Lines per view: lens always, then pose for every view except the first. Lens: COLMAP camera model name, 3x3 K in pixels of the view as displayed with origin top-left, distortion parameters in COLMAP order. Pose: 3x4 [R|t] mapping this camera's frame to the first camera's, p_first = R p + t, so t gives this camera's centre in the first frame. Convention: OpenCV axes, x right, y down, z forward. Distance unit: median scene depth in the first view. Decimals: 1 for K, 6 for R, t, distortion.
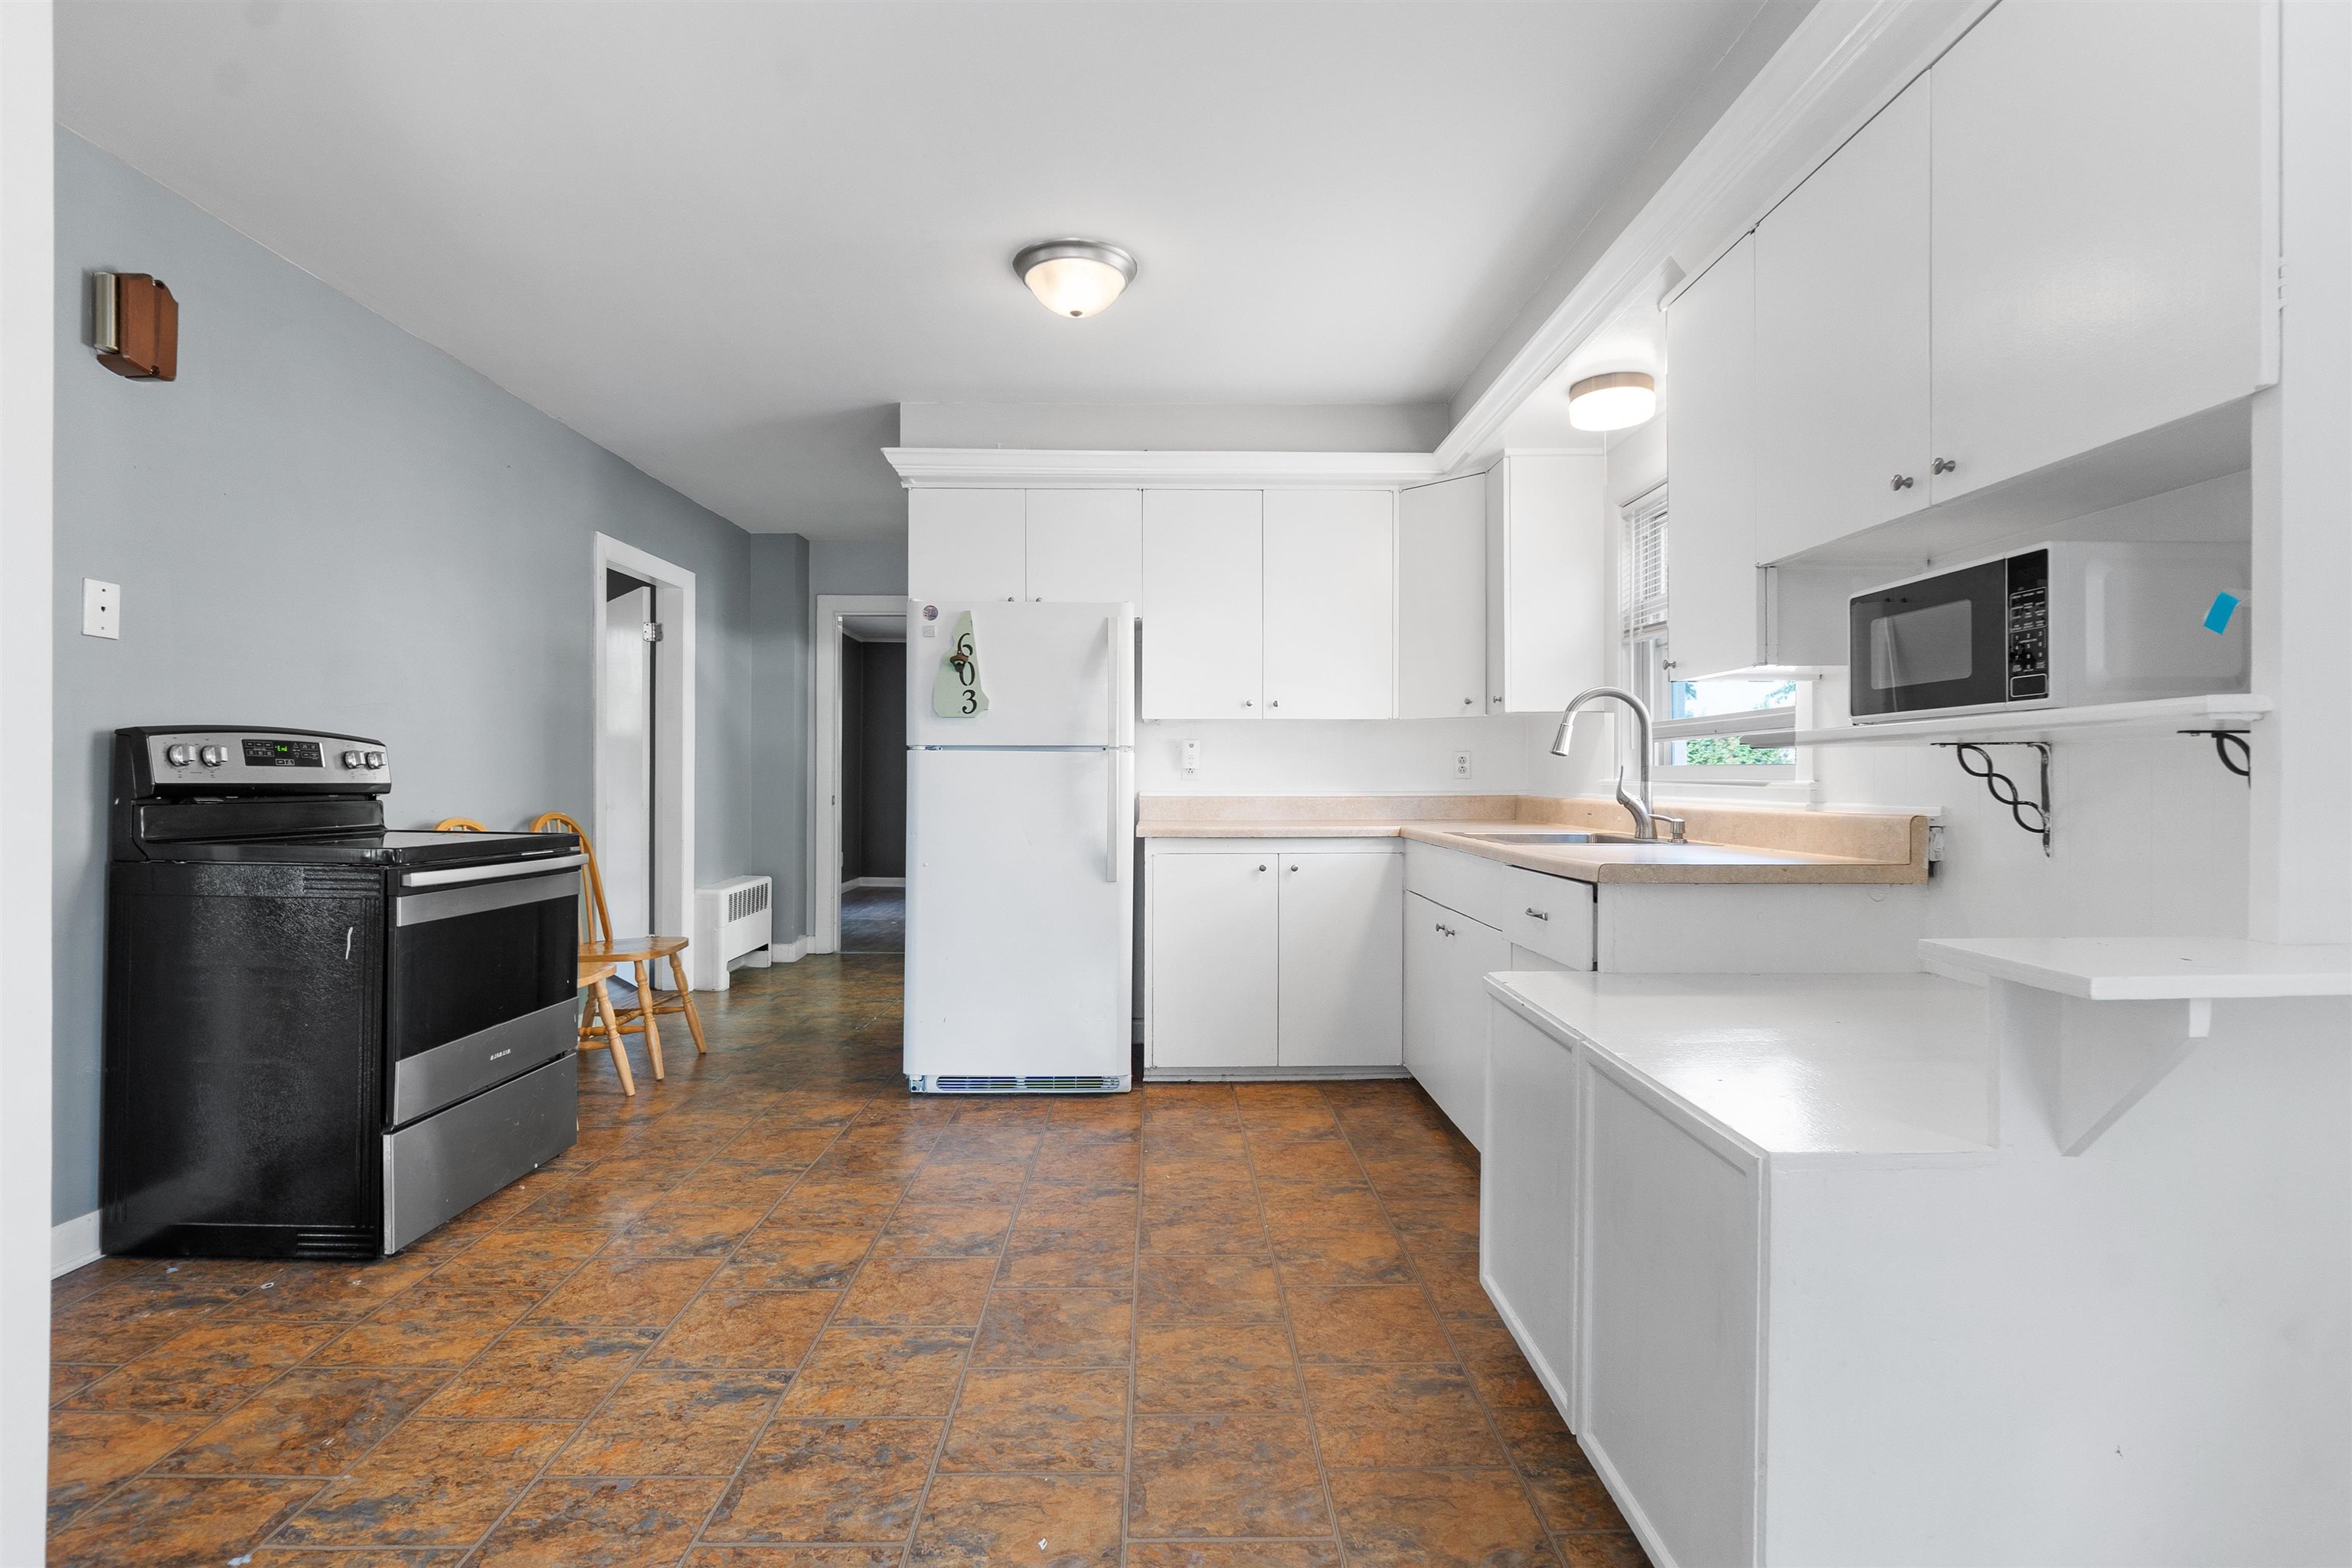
lens RADIAL K [[1094.0, 0, 1164.0], [0, 1094.0, 786.6], [0, 0, 1]] dist [0.000583, 0.000533]
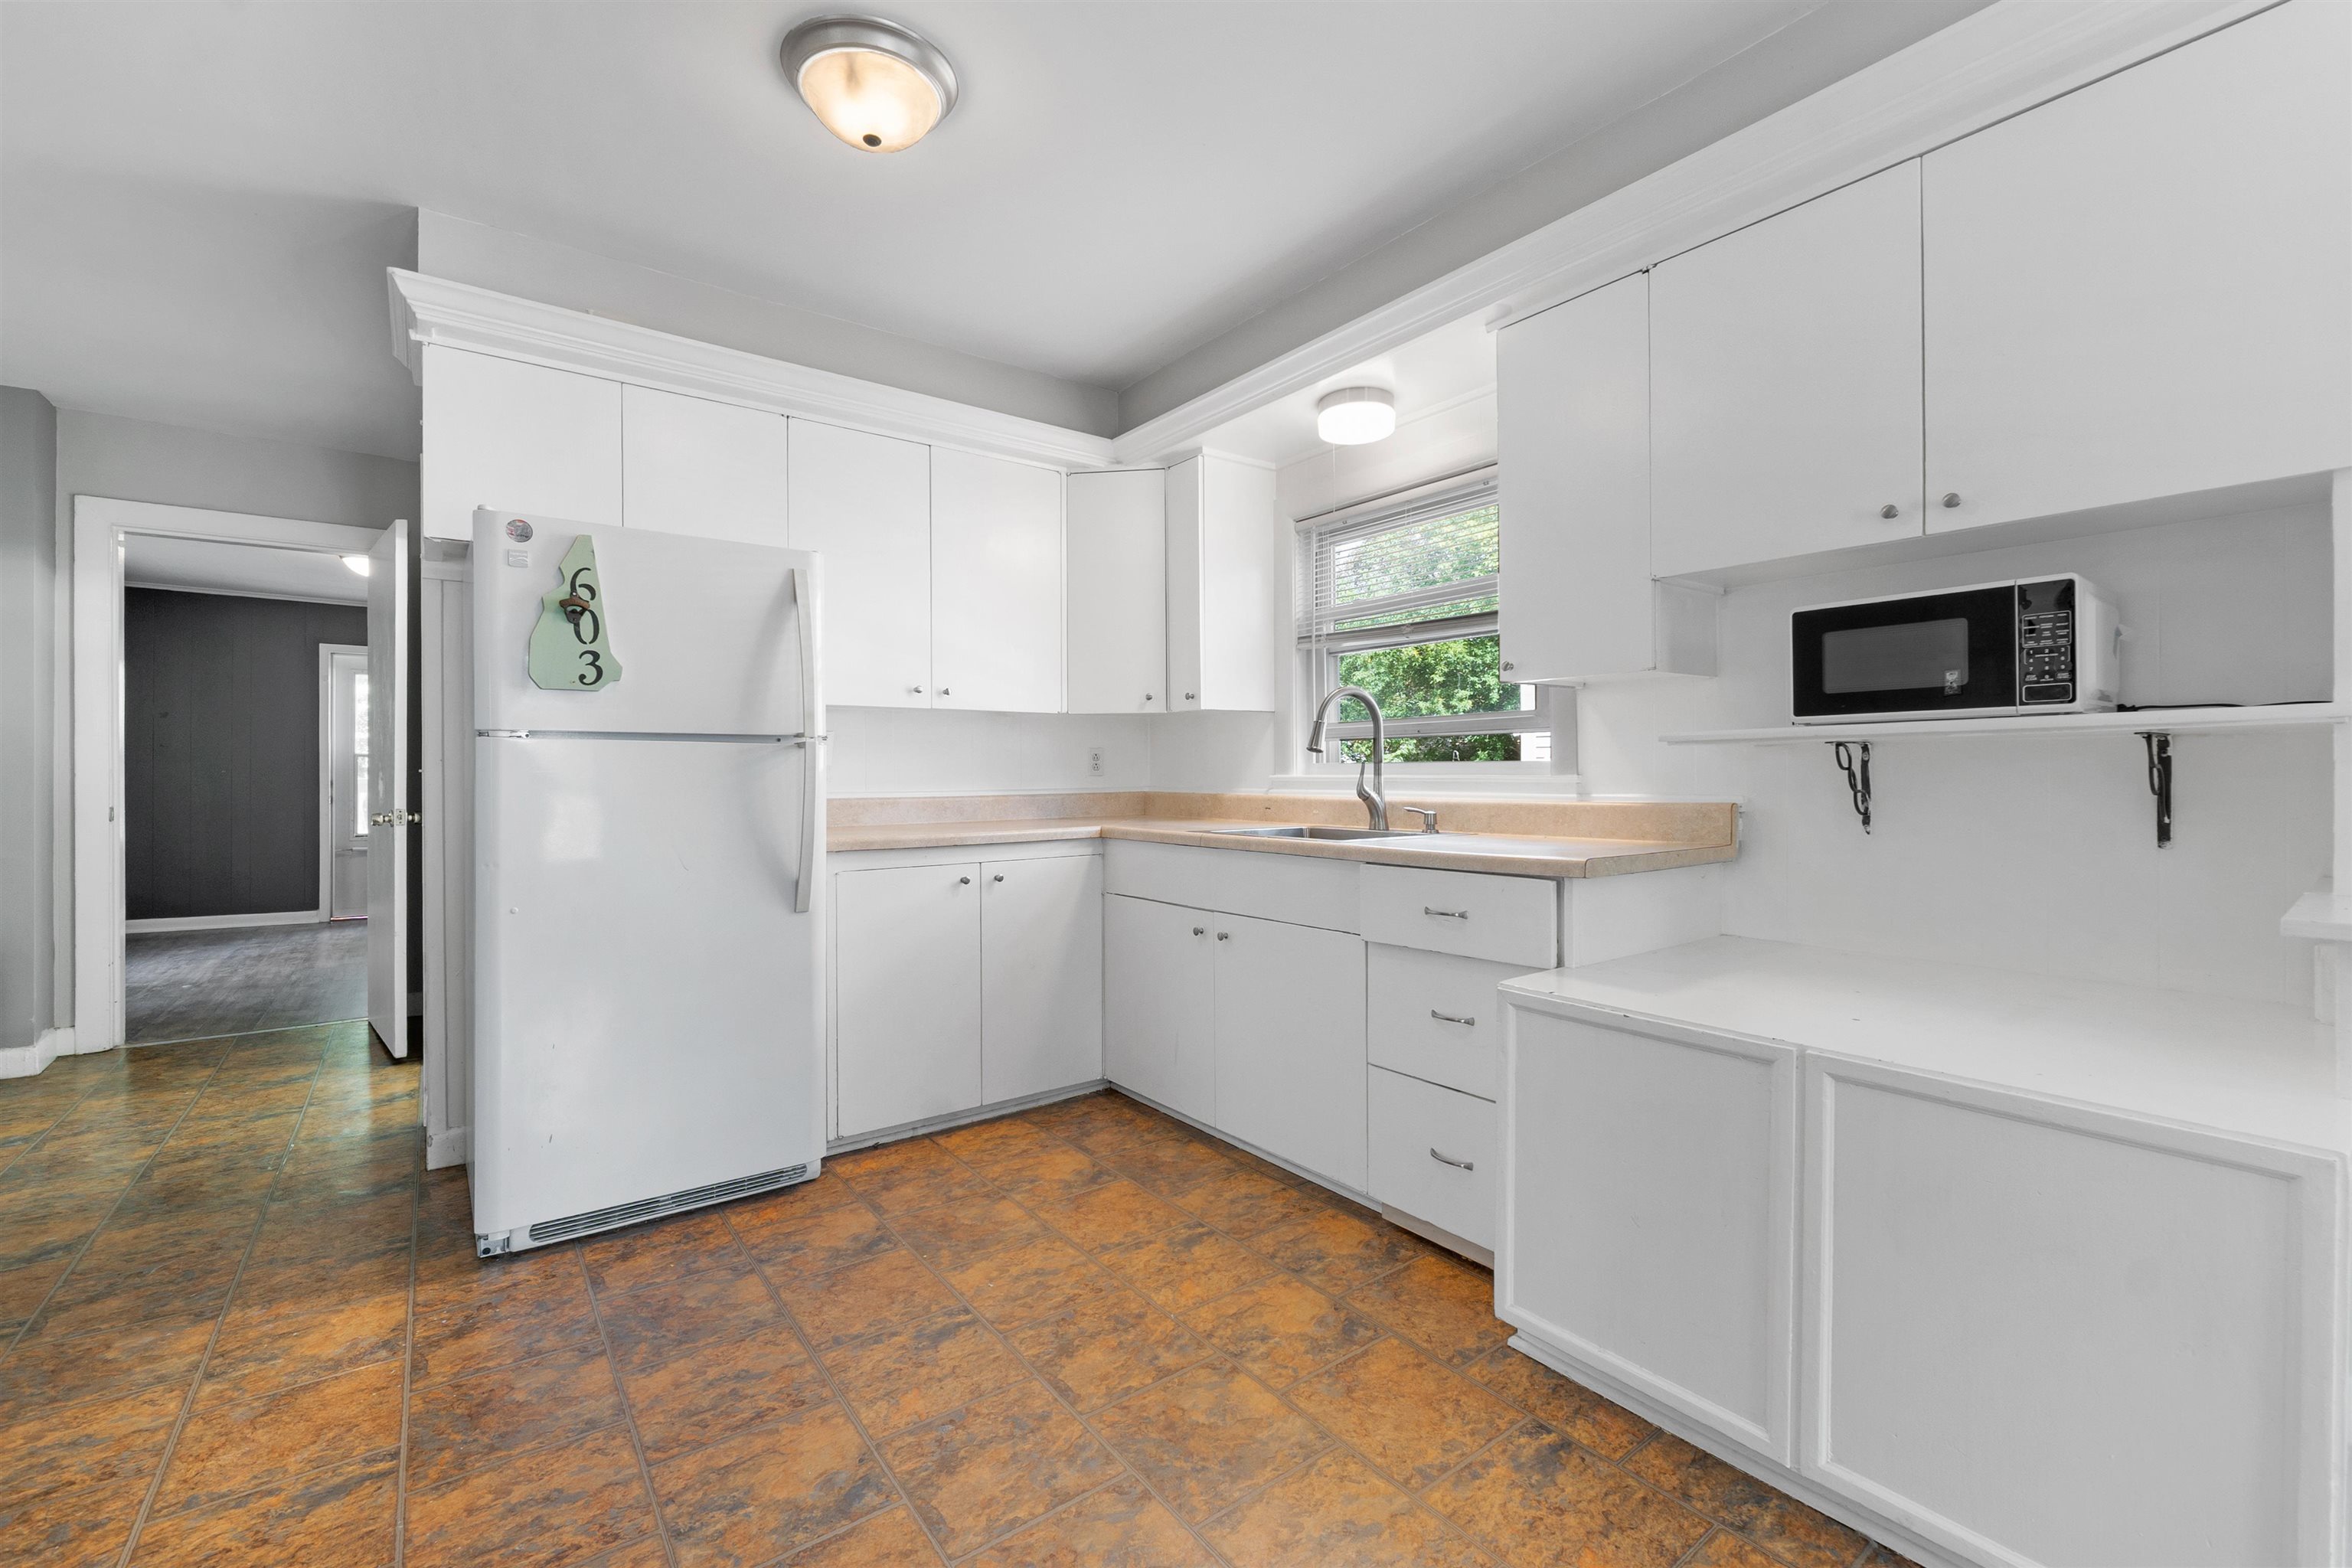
lens RADIAL K [[987.1, 0, 1168.0], [0, 987.1, 782.9], [0, 0, 1]] dist [-0.013123, 0.001975]
pose [[0.805931, -0.010874, 0.591910, -0.294862], [0.011200, 0.999932, 0.003121, -0.003942], [-0.591904, 0.004114, 0.805998, 0.340765]]
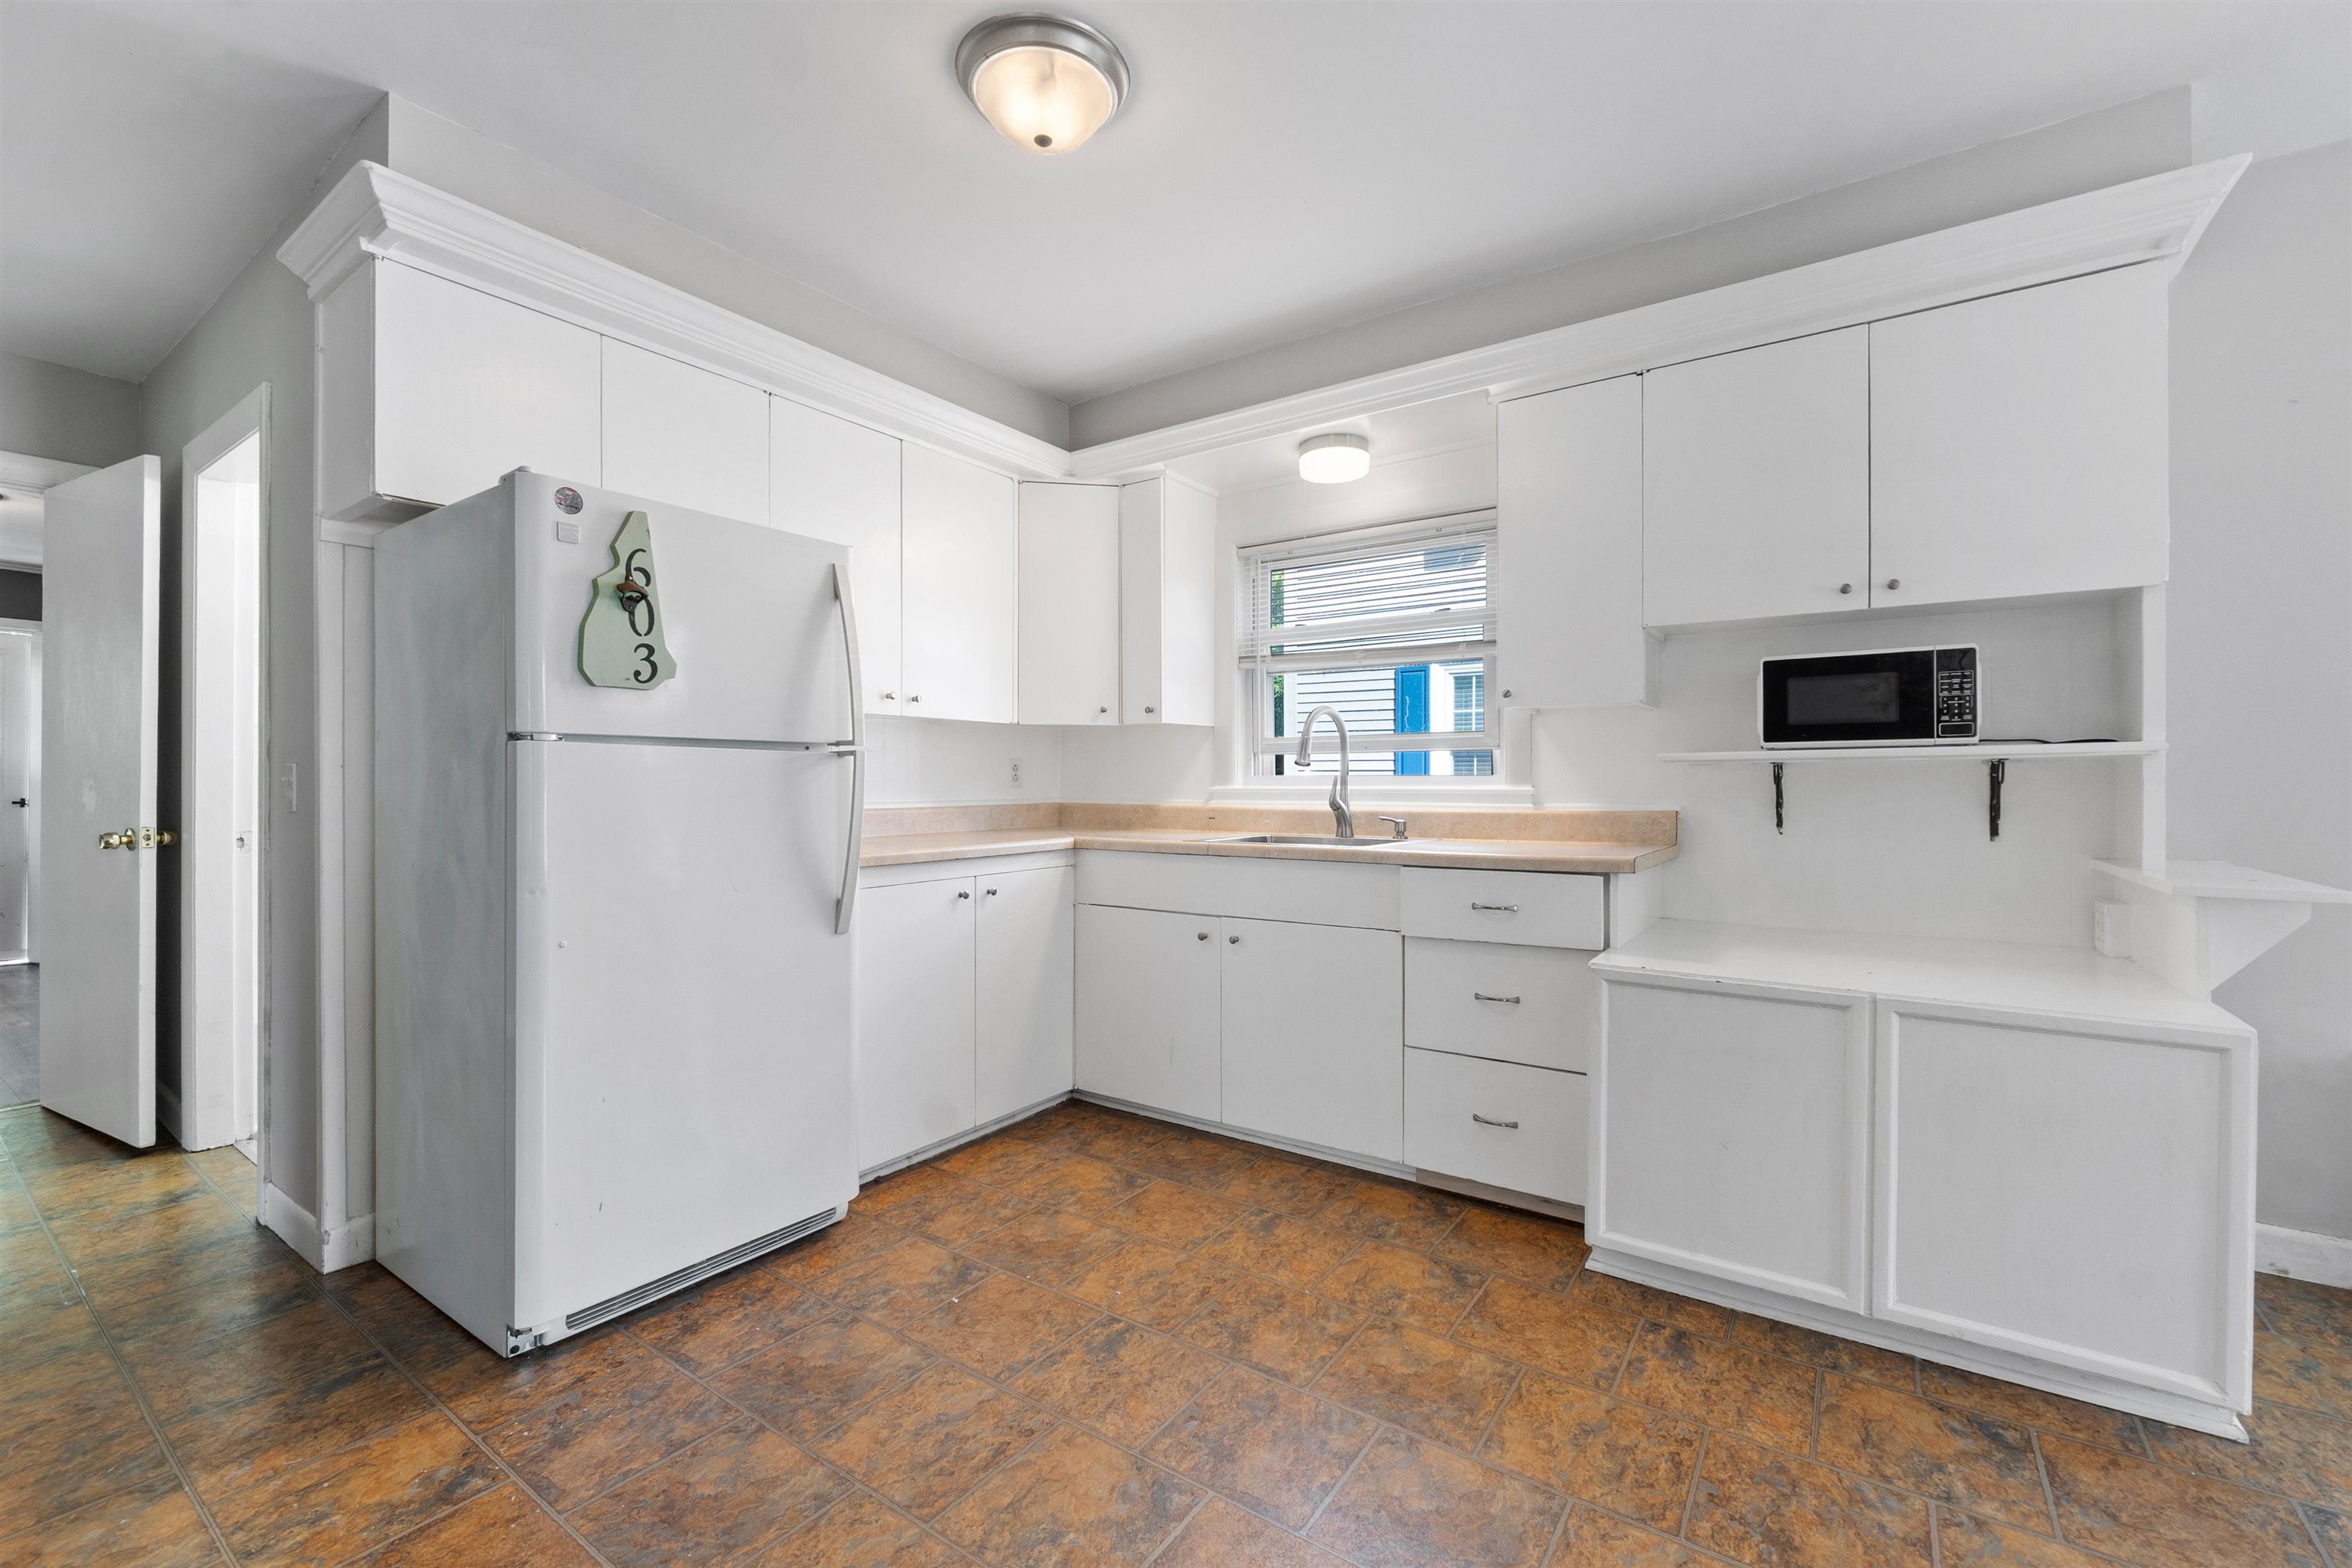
lens RADIAL K [[987.1, 0, 1169.2], [0, 987.1, 790.6], [0, 0, 1]] dist [-0.013123, 0.001975]
pose [[0.582294, -0.008627, 0.812933, -0.527274], [0.009611, 0.999947, 0.003728, -0.008079], [-0.812922, 0.005642, 0.582346, 0.531279]]
